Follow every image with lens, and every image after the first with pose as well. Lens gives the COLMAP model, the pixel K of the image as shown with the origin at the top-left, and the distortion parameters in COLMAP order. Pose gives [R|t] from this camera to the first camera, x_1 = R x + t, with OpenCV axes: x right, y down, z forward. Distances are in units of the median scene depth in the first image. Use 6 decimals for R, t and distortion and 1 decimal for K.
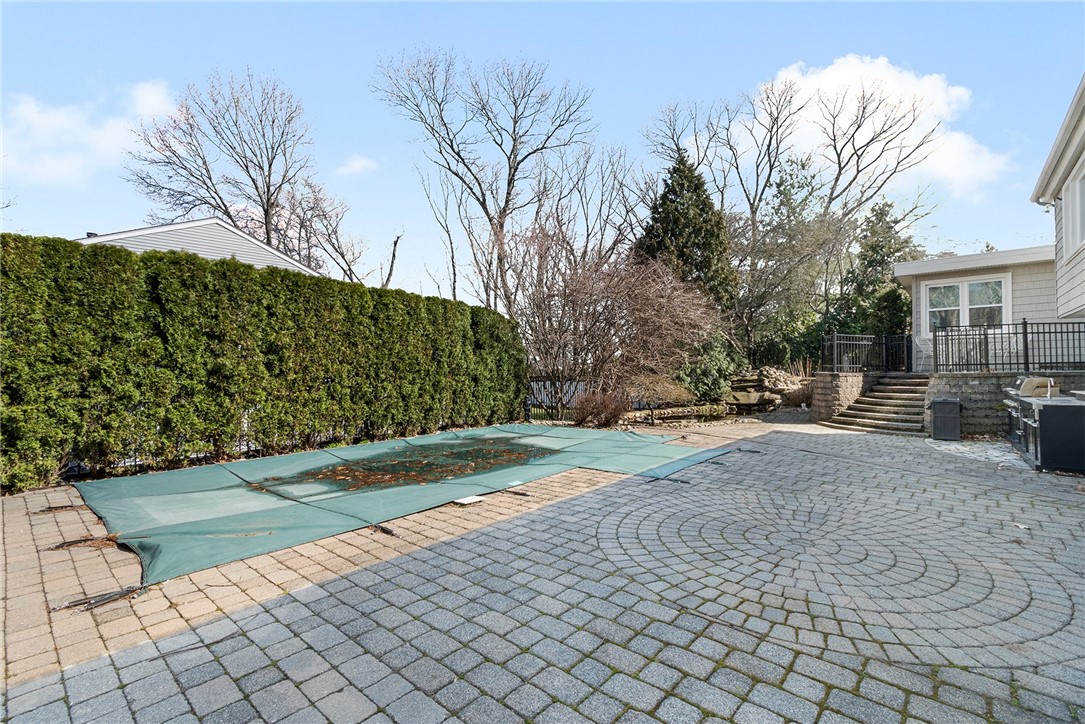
lens RADIAL K [[475.7, 0, 542.9], [0, 475.7, 365.3], [0, 0, 1]] dist [-0.002312, 0.000443]
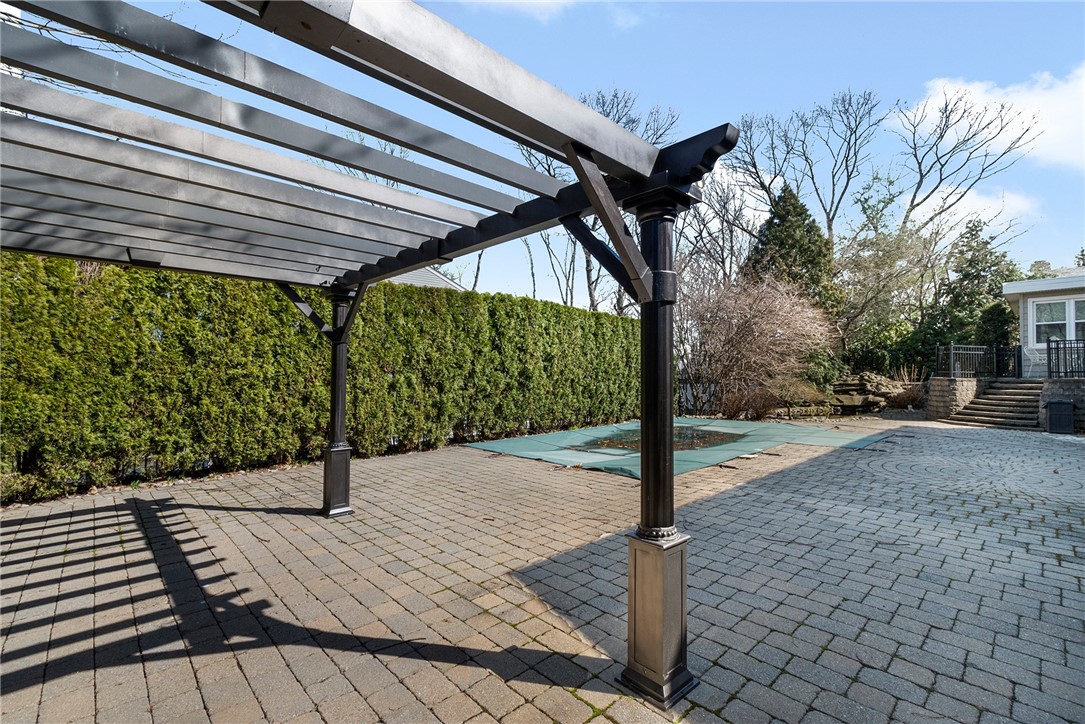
lens RADIAL K [[475.7, 0, 543.0], [0, 475.7, 362.0], [0, 0, 1]] dist [-0.002312, 0.000443]
pose [[0.995682, 0.004393, -0.092726, -0.194843], [-0.005752, 0.999880, -0.014394, -0.000697], [0.092652, 0.014865, 0.995588, -0.182383]]
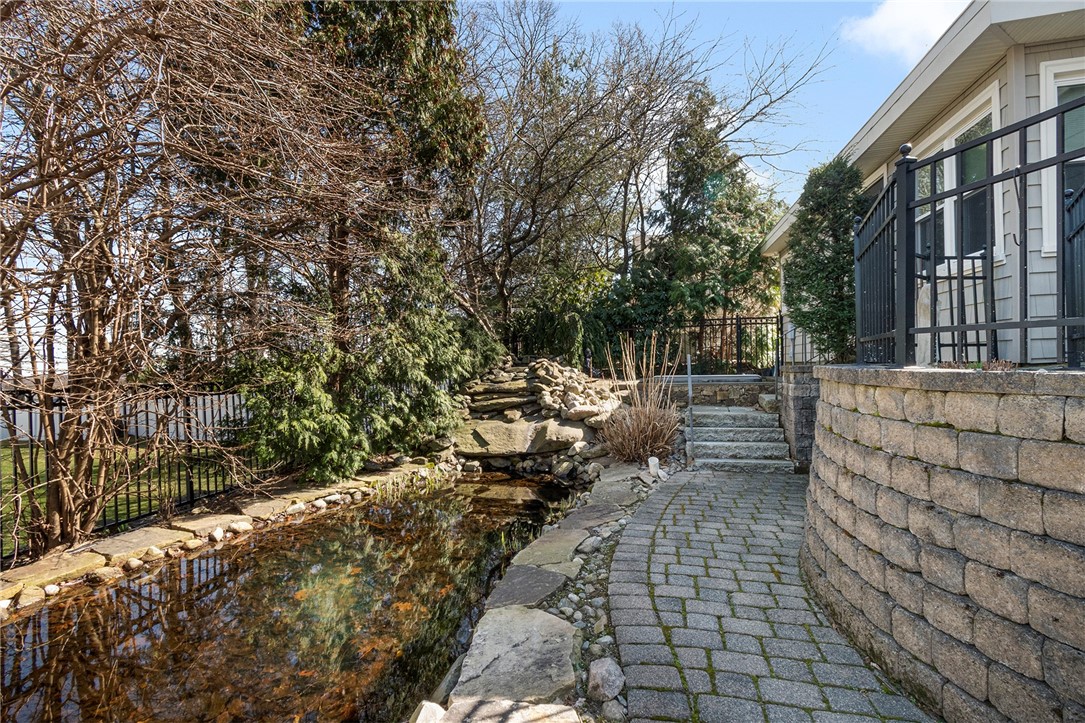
lens RADIAL K [[475.7, 0, 537.4], [0, 475.7, 362.4], [0, 0, 1]] dist [-0.002312, 0.000443]
pose [[0.883459, -0.006933, 0.468457, 0.284362], [0.010568, 0.999931, -0.005131, 0.009024], [-0.468389, 0.009483, 0.883471, 0.677776]]
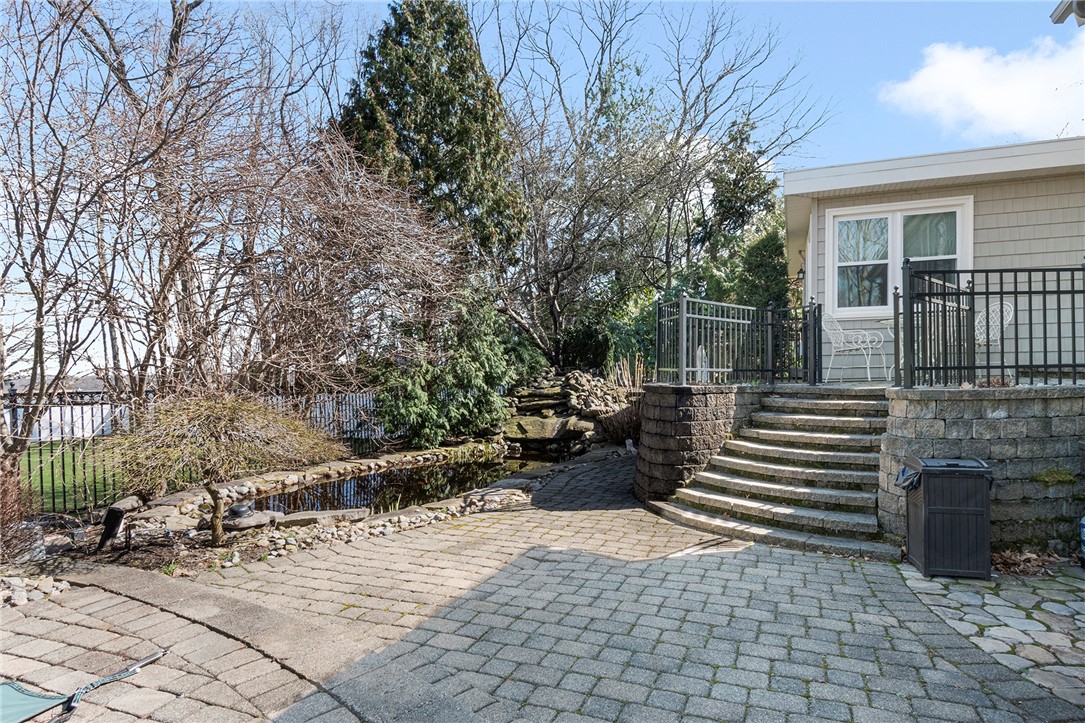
lens RADIAL K [[613.1, 0, 547.6], [0, 613.1, 371.9], [0, 0, 1]] dist [0.017202, 0.000531]
pose [[0.941534, 0.002074, 0.336910, 0.210986], [-0.003845, 0.999982, 0.004588, 0.000528], [-0.336895, -0.005616, 0.941526, 0.350538]]
